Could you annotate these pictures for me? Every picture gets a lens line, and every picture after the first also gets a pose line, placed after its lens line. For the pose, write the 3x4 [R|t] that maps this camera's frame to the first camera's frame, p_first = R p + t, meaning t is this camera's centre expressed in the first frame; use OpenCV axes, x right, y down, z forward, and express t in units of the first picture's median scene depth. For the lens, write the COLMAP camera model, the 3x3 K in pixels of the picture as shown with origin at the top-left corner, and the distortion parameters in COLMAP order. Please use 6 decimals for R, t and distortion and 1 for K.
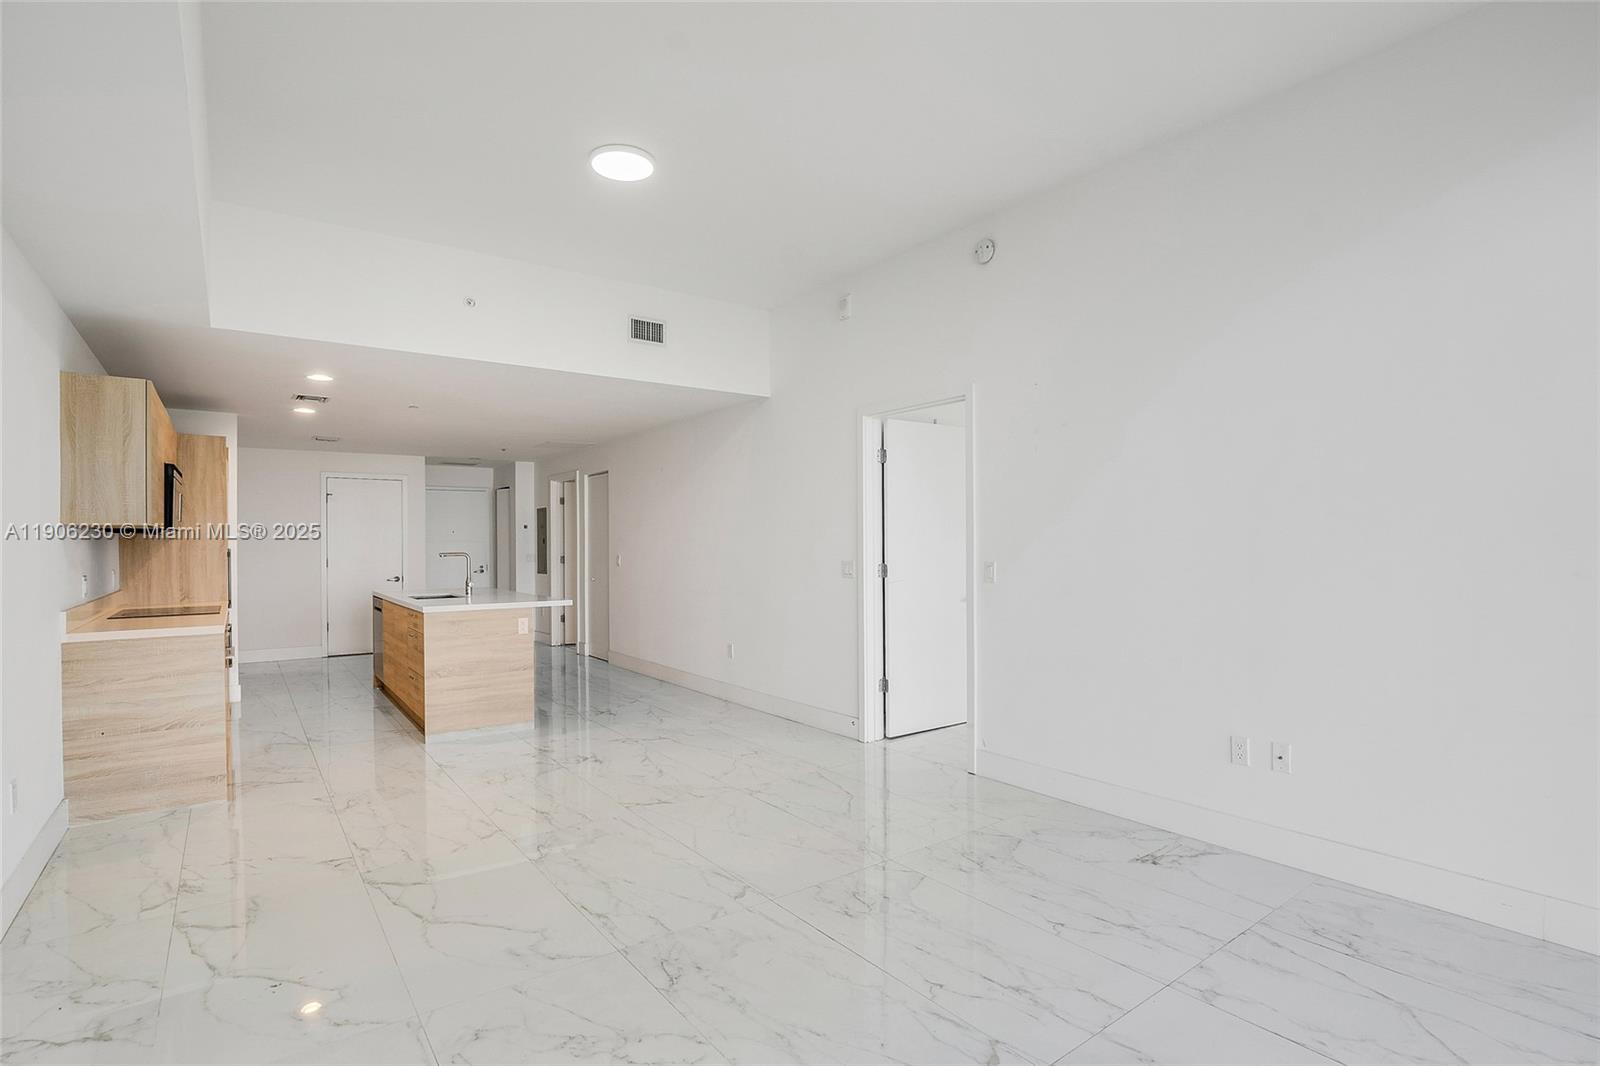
lens RADIAL K [[777.5, 0, 811.9], [0, 777.5, 538.6], [0, 0, 1]] dist [-0.047371, 0.011278]
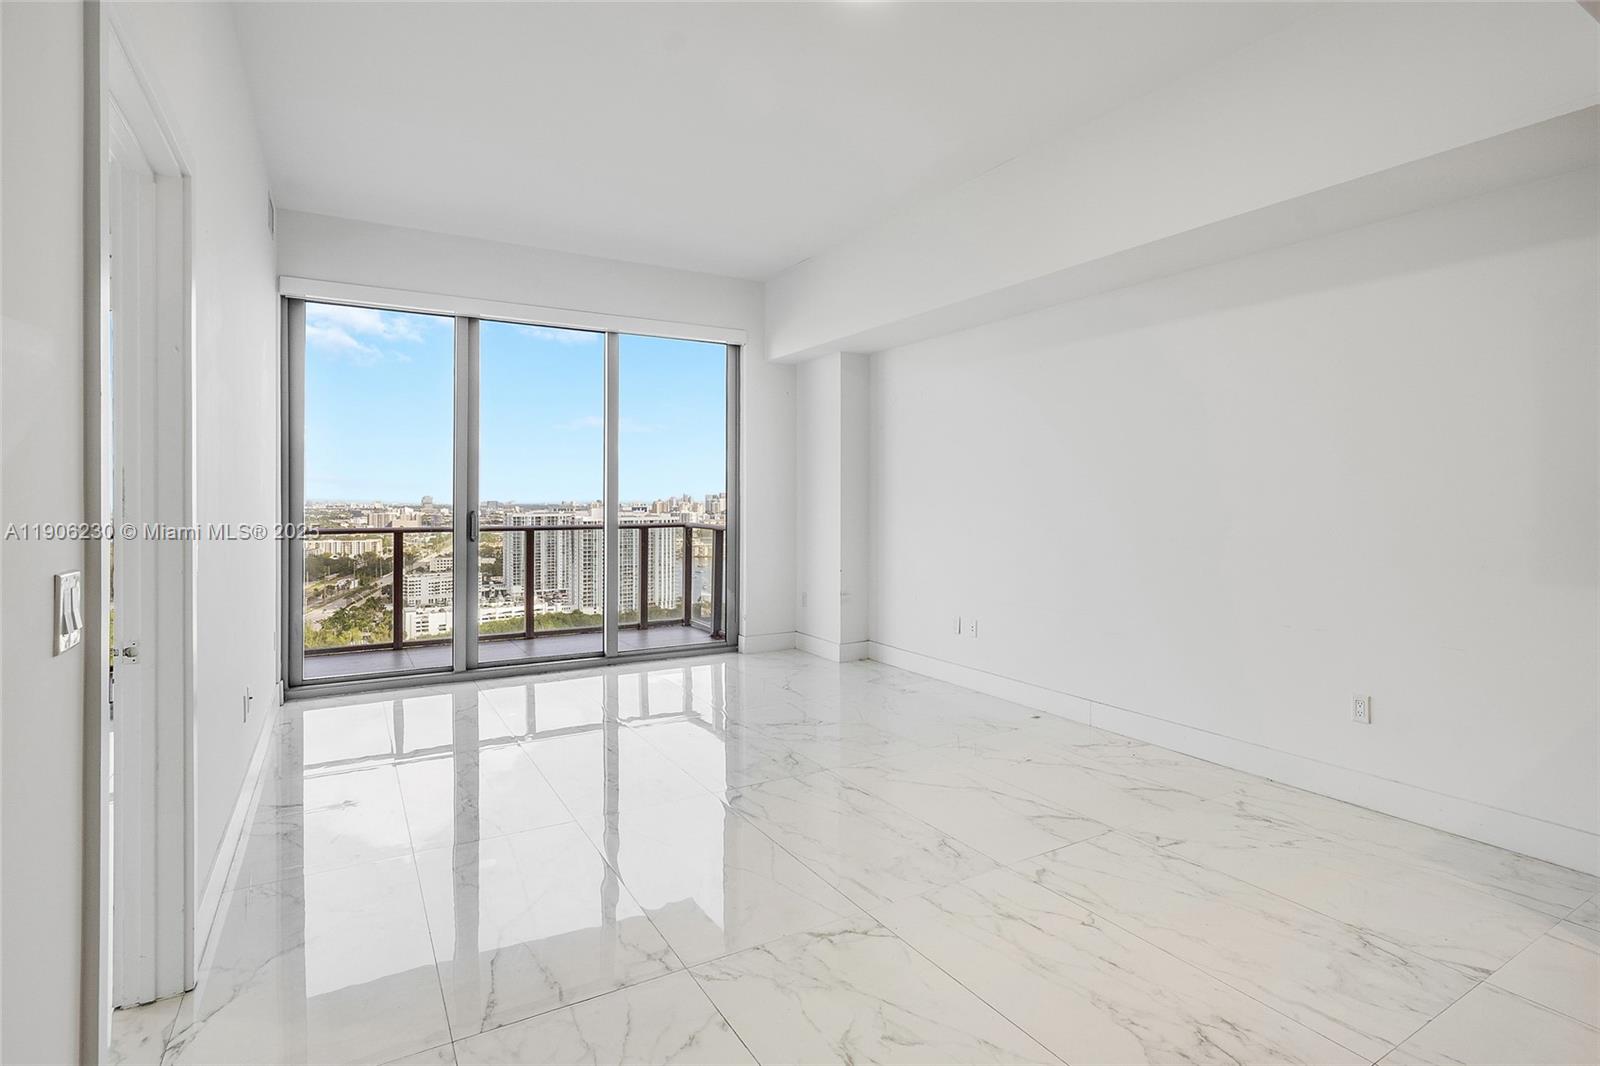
lens RADIAL K [[803.9, 0, 815.4], [0, 803.9, 499.0], [0, 0, 1]] dist [-0.010729, -0.000049]
pose [[-0.993638, 0.009405, 0.112228, -0.186326], [0.008526, 0.999929, -0.008318, 0.012538], [-0.112298, -0.007308, -0.993648, 1.161648]]
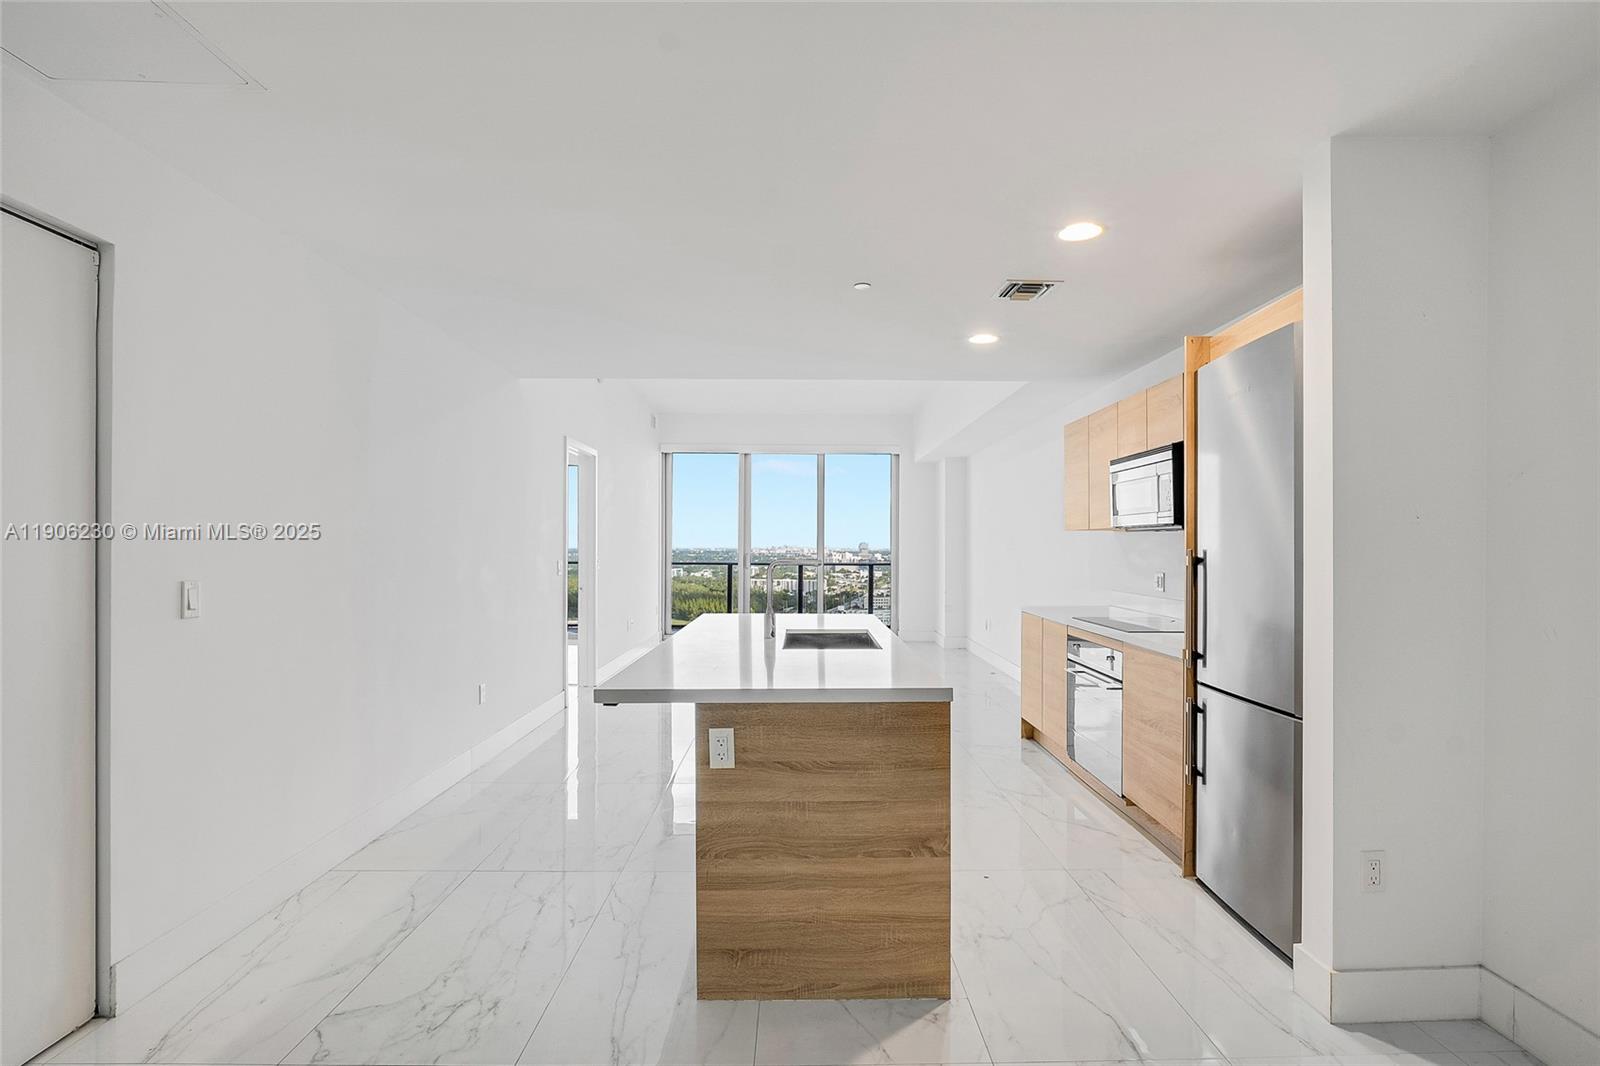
lens RADIAL K [[781.0, 0, 807.8], [0, 781.0, 547.5], [0, 0, 1]] dist [-0.033898, 0.011189]
pose [[-0.803545, 0.007435, 0.595198, -0.926817], [0.002877, 0.999959, -0.008607, 0.016607], [-0.595238, -0.005204, -0.803533, 1.667872]]
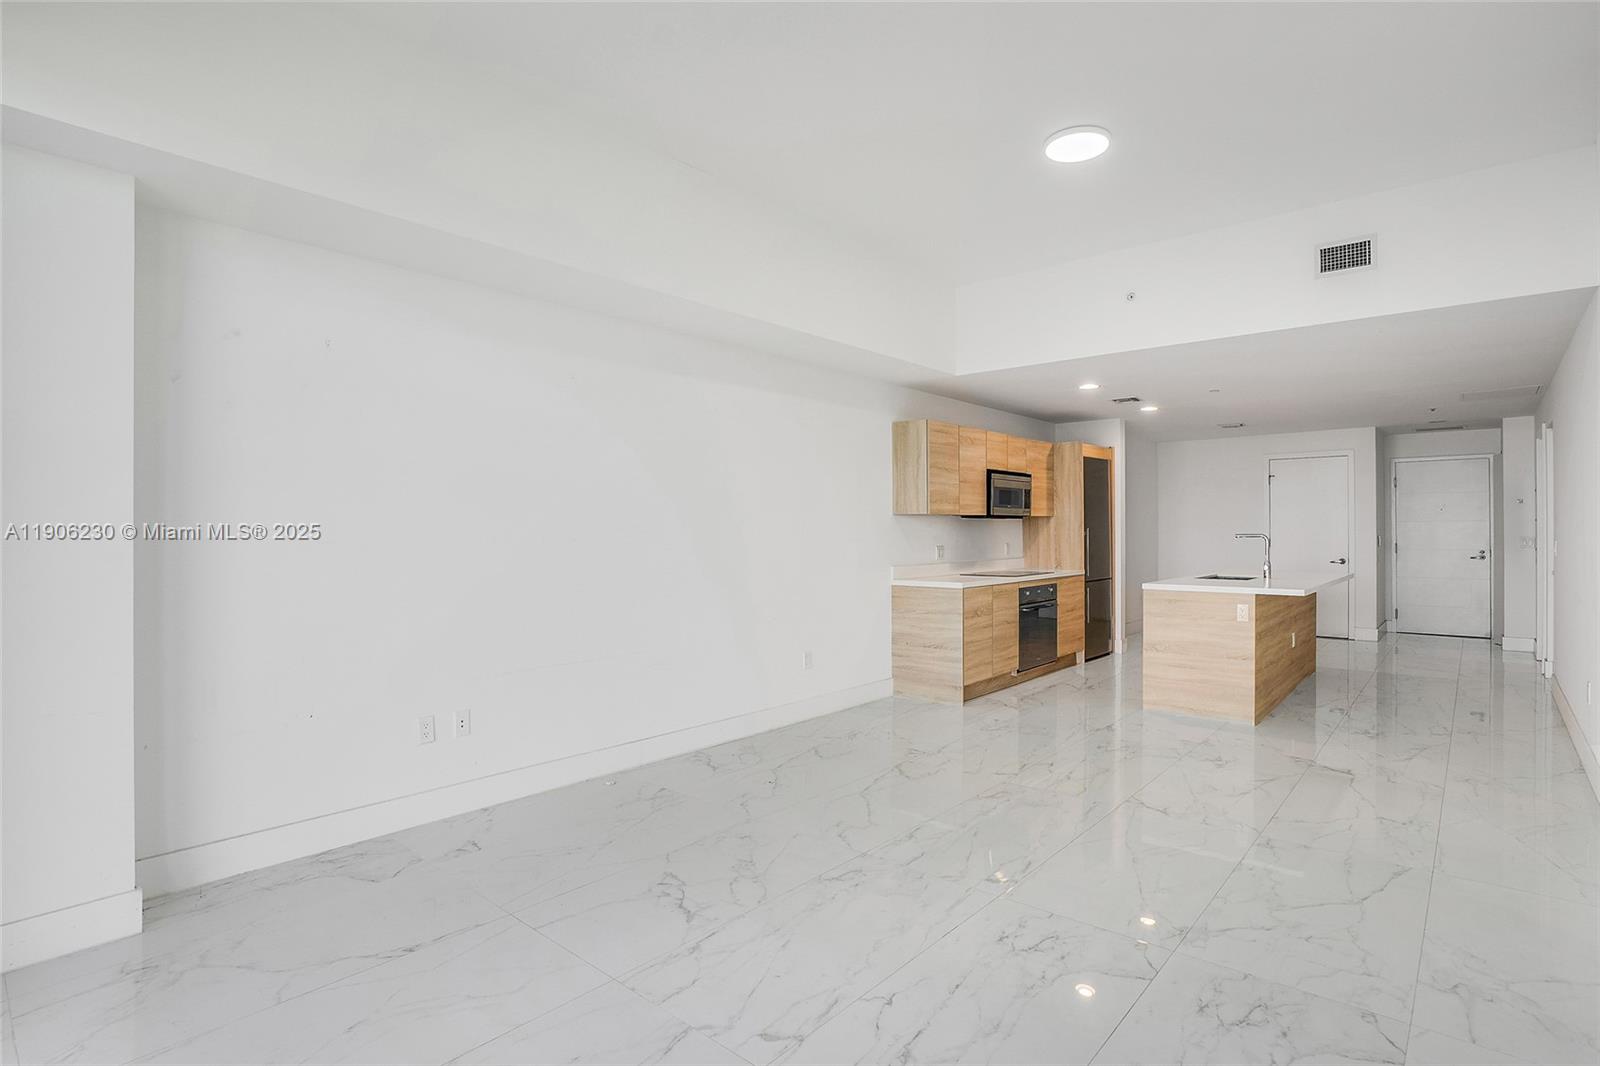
lens RADIAL K [[795.0, 0, 827.0], [0, 795.0, 528.4], [0, 0, 1]] dist [-0.022718, -0.000044]
pose [[0.223641, 0.004513, -0.974661, 0.450368], [0.009645, 0.999930, 0.006843, -0.000812], [0.974624, -0.010931, 0.223582, 0.297732]]
